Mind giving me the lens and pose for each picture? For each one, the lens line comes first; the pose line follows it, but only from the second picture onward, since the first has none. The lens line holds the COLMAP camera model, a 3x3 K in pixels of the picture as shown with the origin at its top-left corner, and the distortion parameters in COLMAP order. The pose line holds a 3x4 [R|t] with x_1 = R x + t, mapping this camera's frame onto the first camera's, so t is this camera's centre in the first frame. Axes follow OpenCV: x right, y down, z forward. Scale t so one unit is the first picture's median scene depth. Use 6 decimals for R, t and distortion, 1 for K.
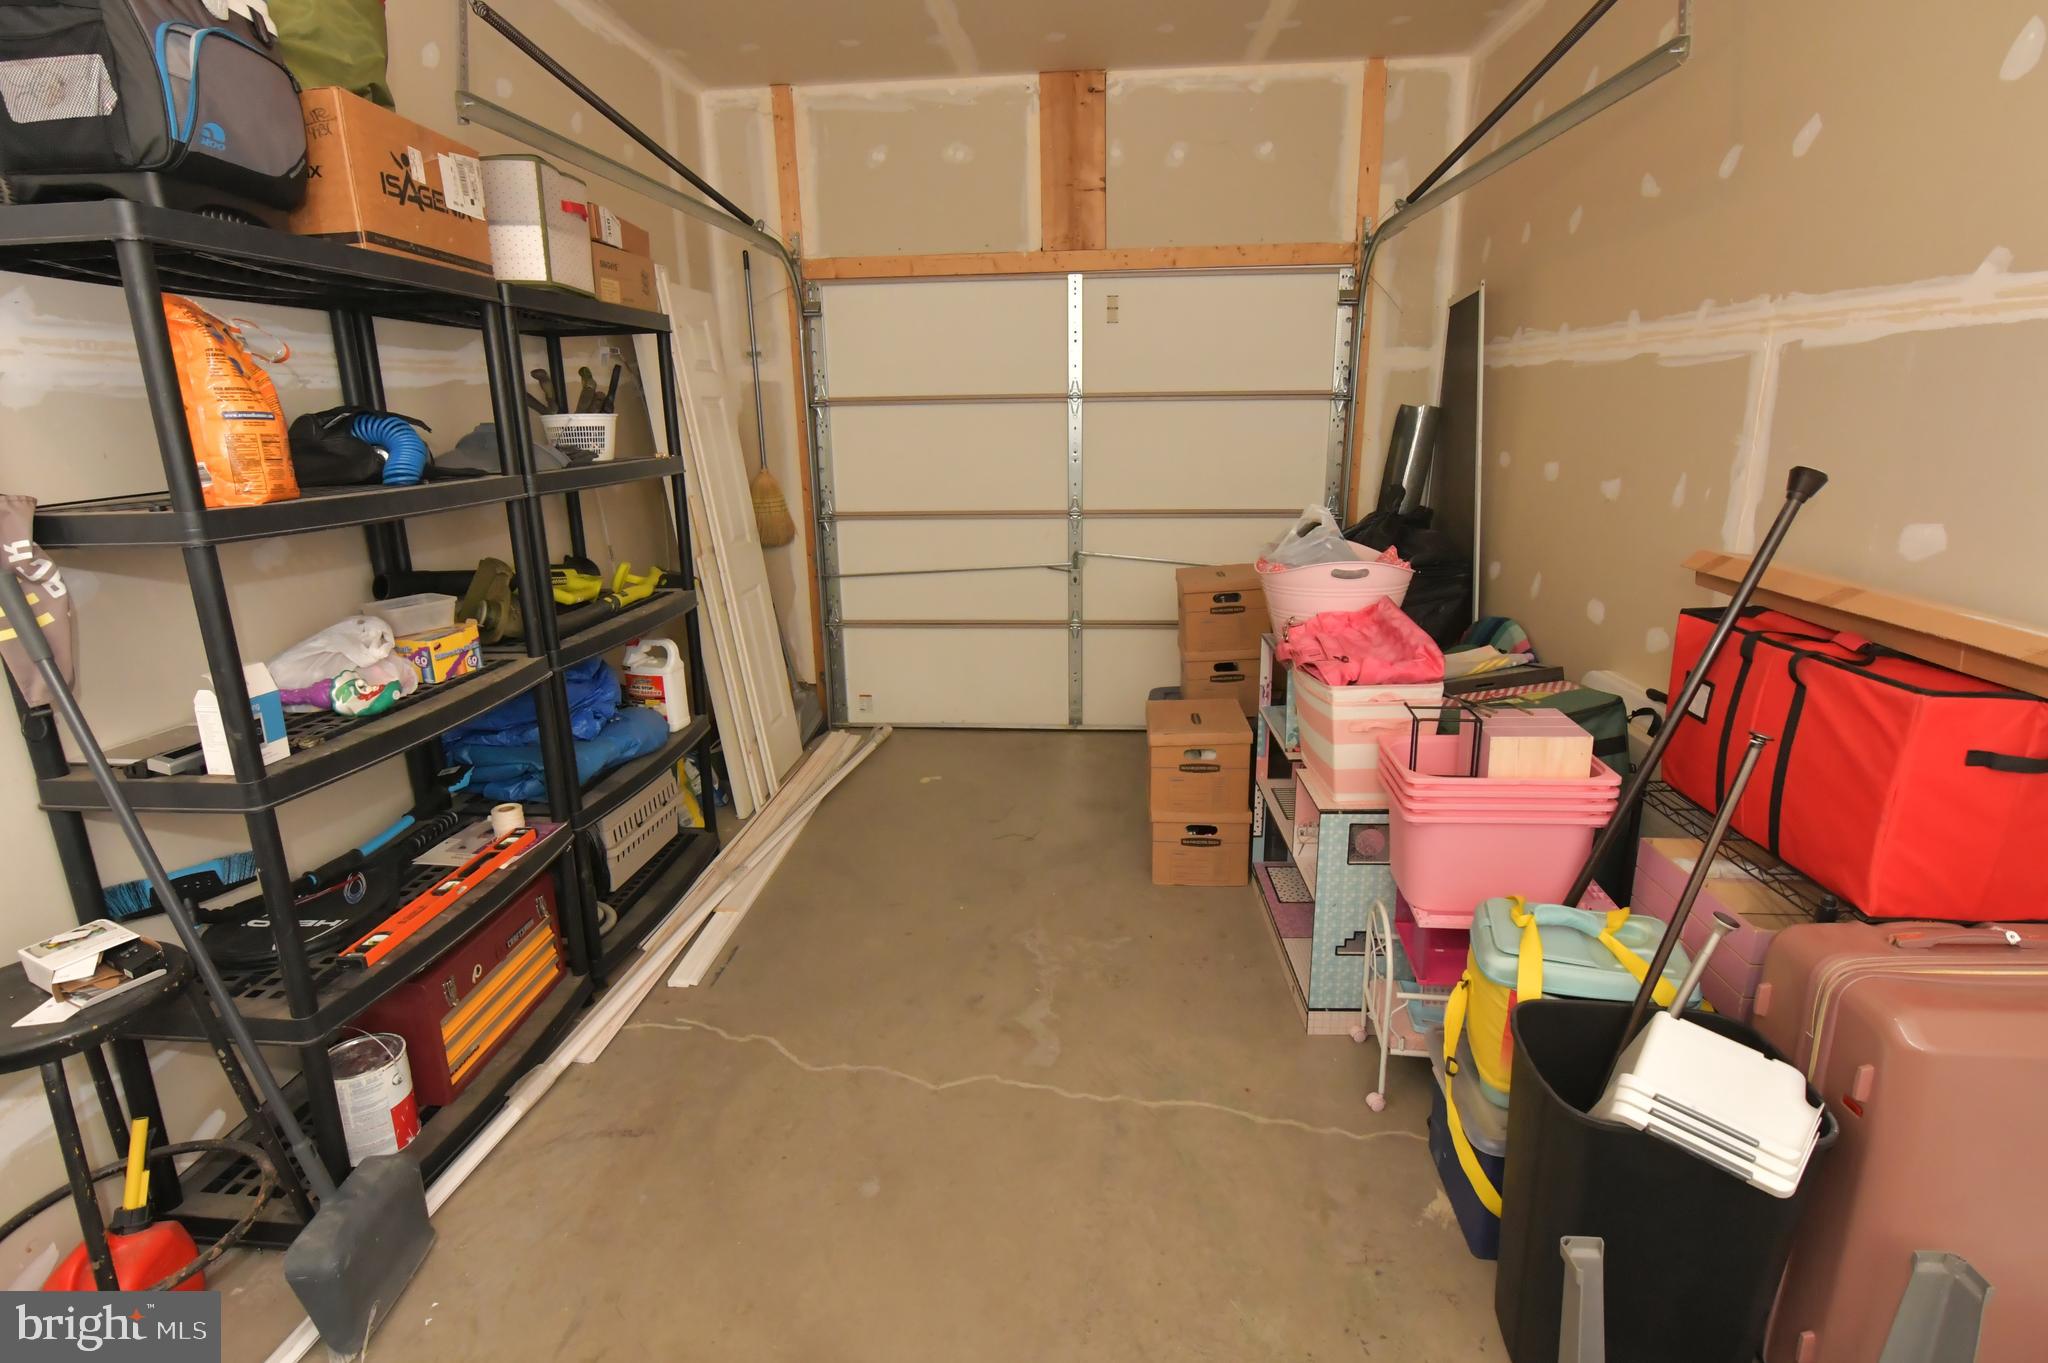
lens RADIAL K [[986.8, 0, 1024.1], [0, 986.8, 670.9], [0, 0, 1]] dist [-0.018130, 0.001005]
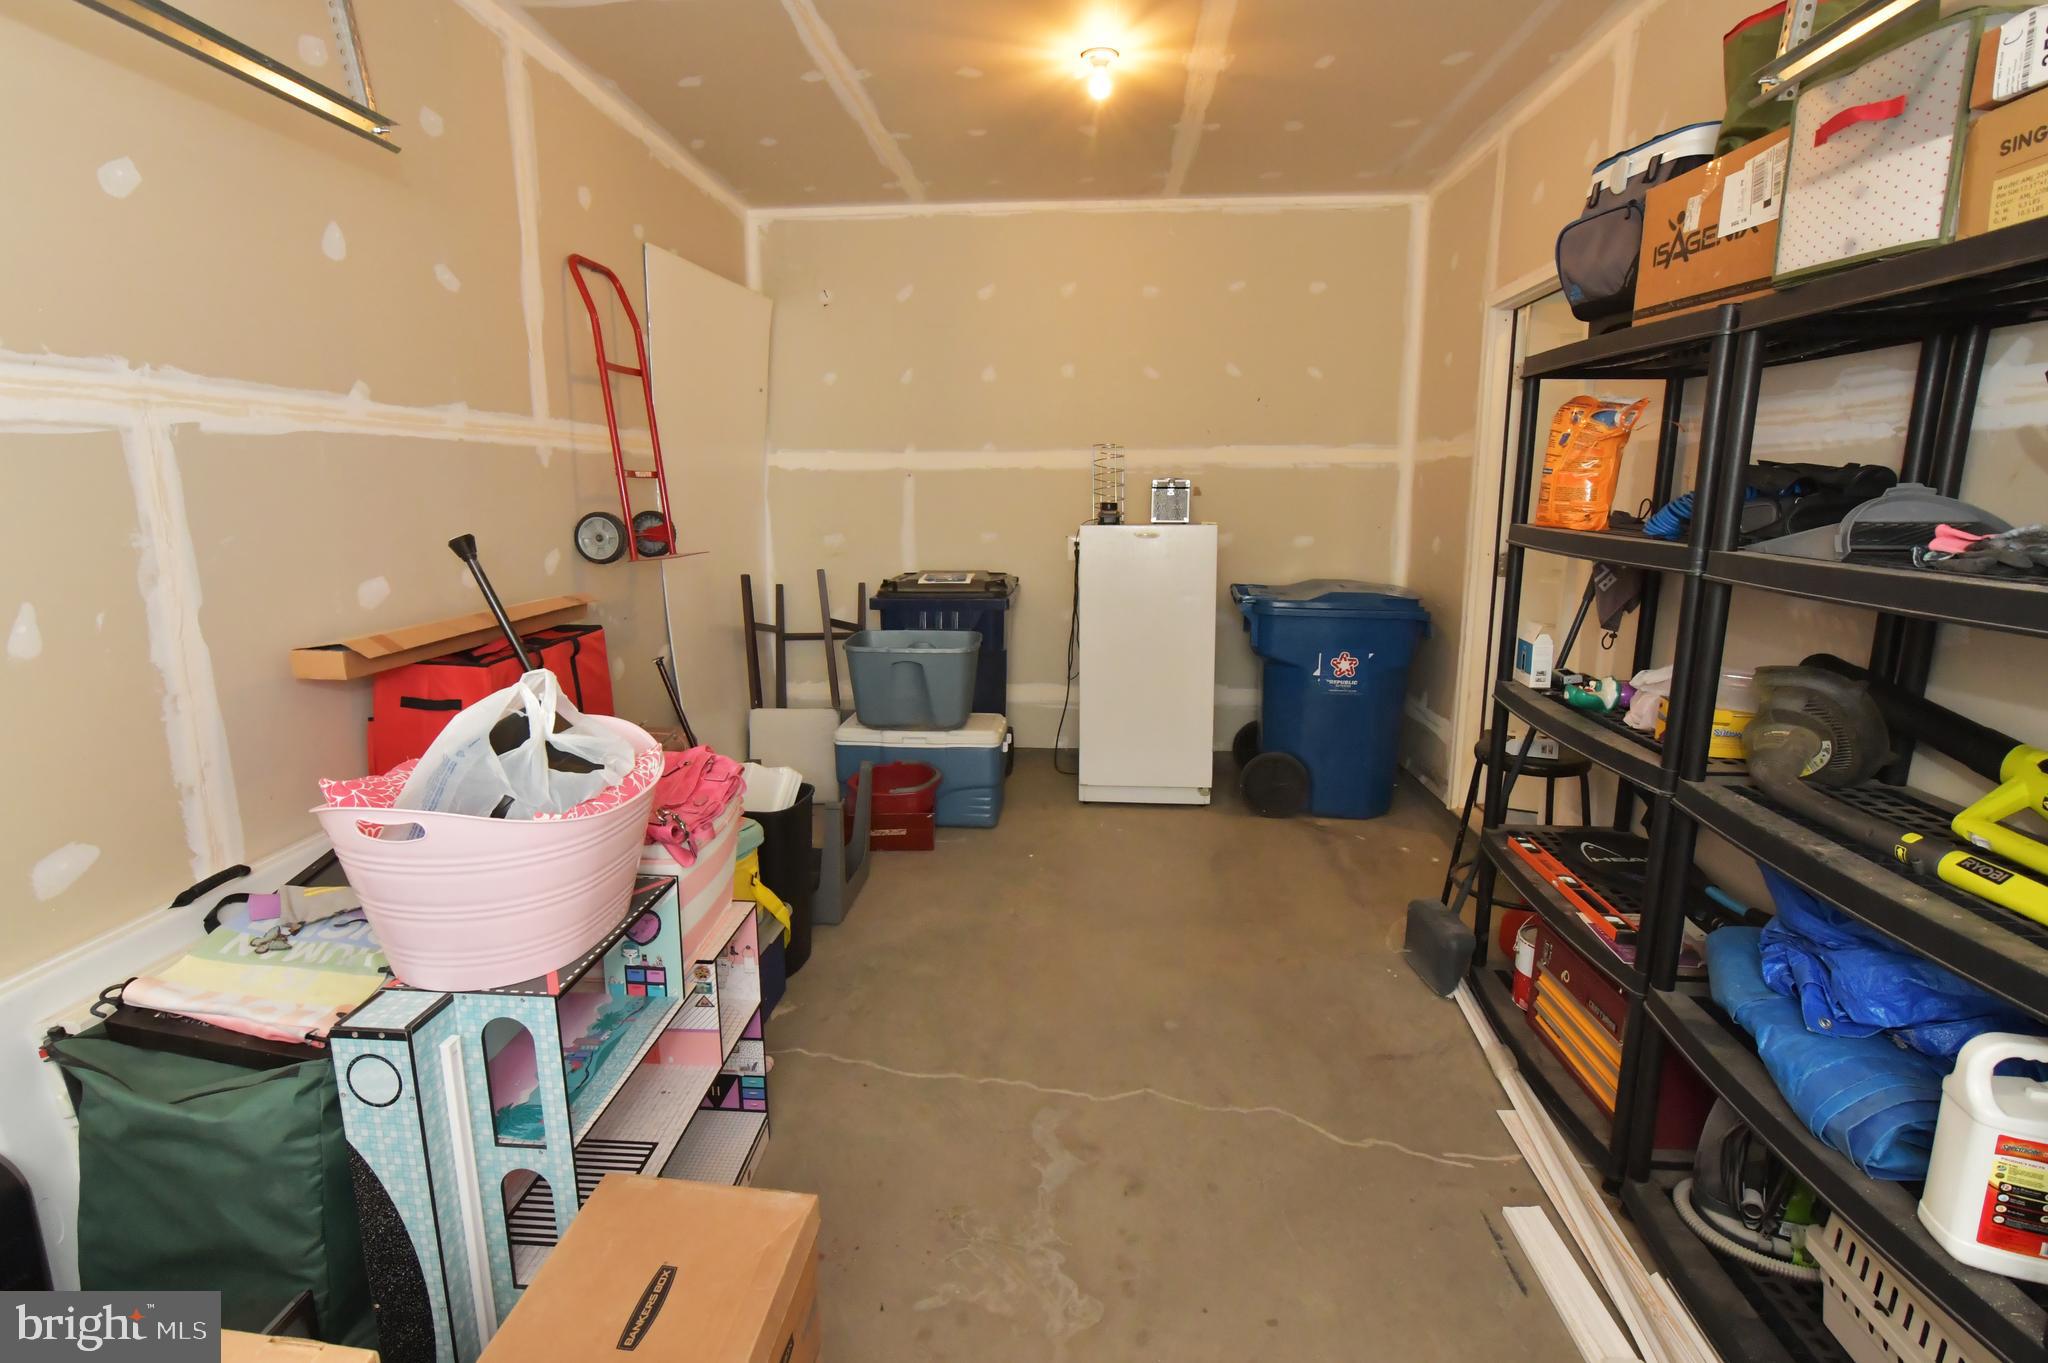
lens RADIAL K [[986.8, 0, 1023.5], [0, 986.8, 678.0], [0, 0, 1]] dist [-0.018130, 0.001005]
pose [[-0.999737, 0.022857, -0.001806, 0.040829], [0.019690, 0.896246, 0.443119, -0.501346], [0.011747, 0.442967, -0.896461, 1.879043]]
